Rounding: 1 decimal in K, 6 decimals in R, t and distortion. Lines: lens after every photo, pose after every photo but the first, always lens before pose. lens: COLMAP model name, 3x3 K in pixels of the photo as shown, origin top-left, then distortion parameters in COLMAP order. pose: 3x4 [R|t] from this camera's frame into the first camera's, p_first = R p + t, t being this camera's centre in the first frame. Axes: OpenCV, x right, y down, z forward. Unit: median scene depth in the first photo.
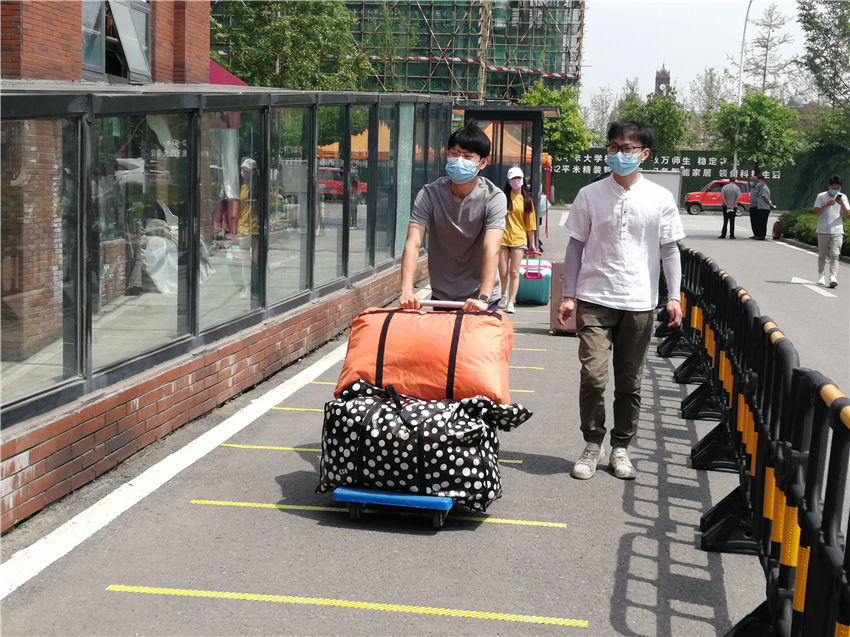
lens RADIAL K [[1158.6, 0, 427.2], [0, 1158.6, 320.2], [0, 0, 1]] dist [-0.022784, 0.000000]
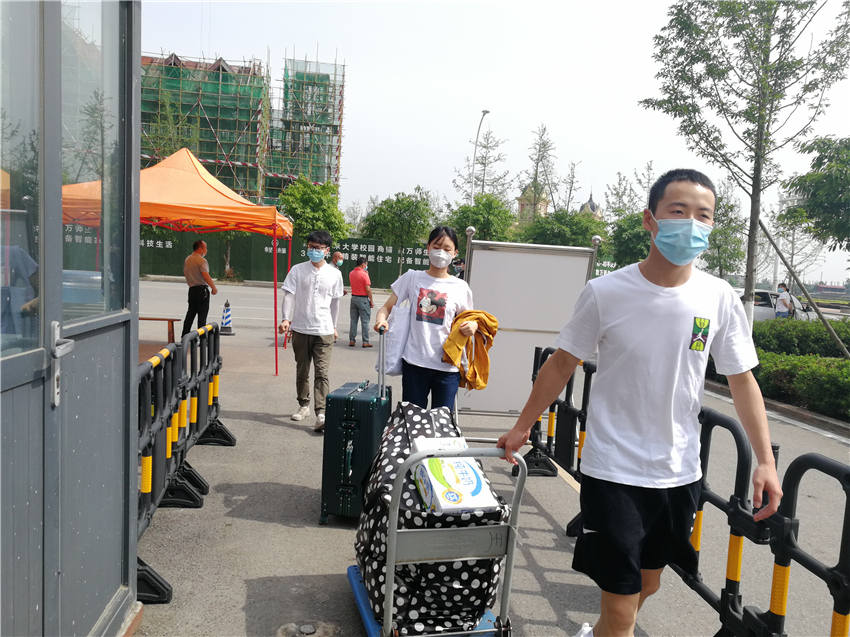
lens RADIAL K [[666.8, 0, 432.4], [0, 666.8, 384.5], [0, 0, 1]] dist [0.012612, 0.005357]
pose [[0.964090, -0.019785, 0.264838, 0.036929], [0.004867, 0.998370, 0.056869, -0.035005], [-0.265532, -0.053538, 0.962615, 0.288589]]
